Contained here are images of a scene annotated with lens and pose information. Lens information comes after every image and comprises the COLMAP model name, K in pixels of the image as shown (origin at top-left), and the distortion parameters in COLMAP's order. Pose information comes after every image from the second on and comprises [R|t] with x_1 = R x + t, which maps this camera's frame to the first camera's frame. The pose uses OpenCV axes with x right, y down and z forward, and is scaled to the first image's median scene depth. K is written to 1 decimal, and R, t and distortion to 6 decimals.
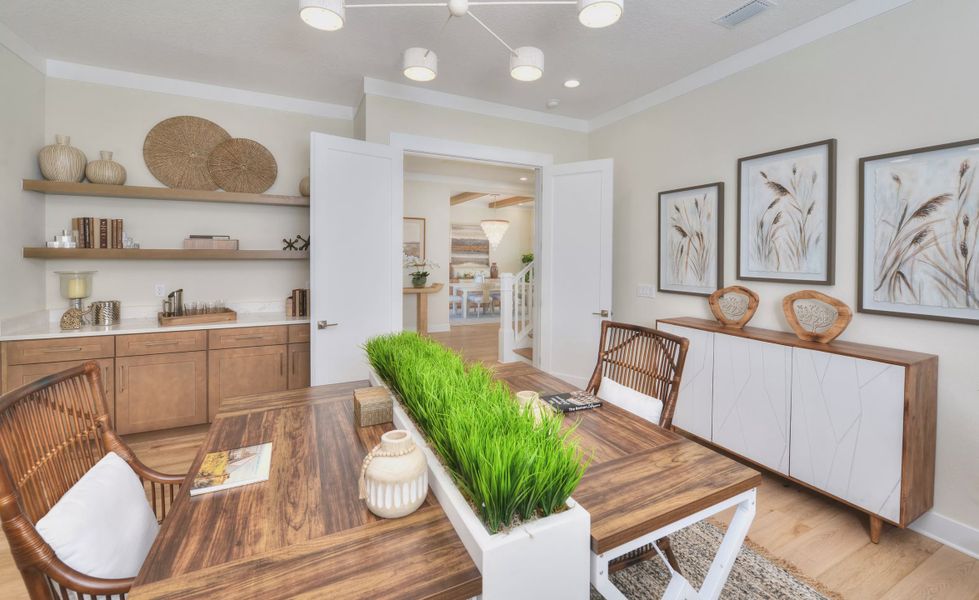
lens RADIAL K [[398.3, 0, 489.5], [0, 398.3, 300.0], [0, 0, 1]] dist [-0.001799, -0.000438]
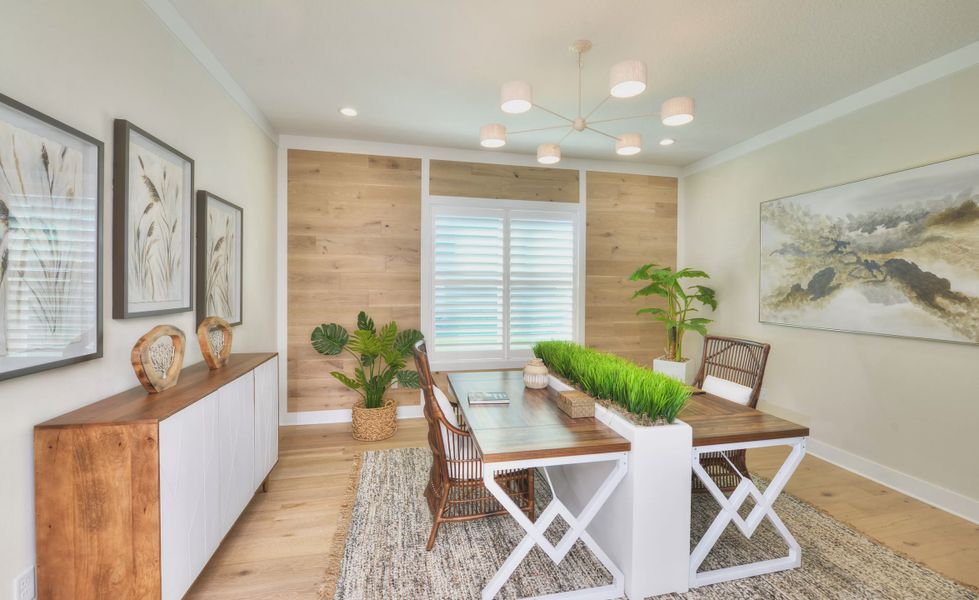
lens RADIAL K [[414.6, 0, 489.0], [0, 414.6, 276.3], [0, 0, 1]] dist [-0.002467, -0.000356]
pose [[-0.971347, -0.019716, 0.236848, -0.068363], [-0.000033, 0.996565, 0.082820, -0.179565], [-0.237667, 0.080439, -0.968010, 1.579194]]
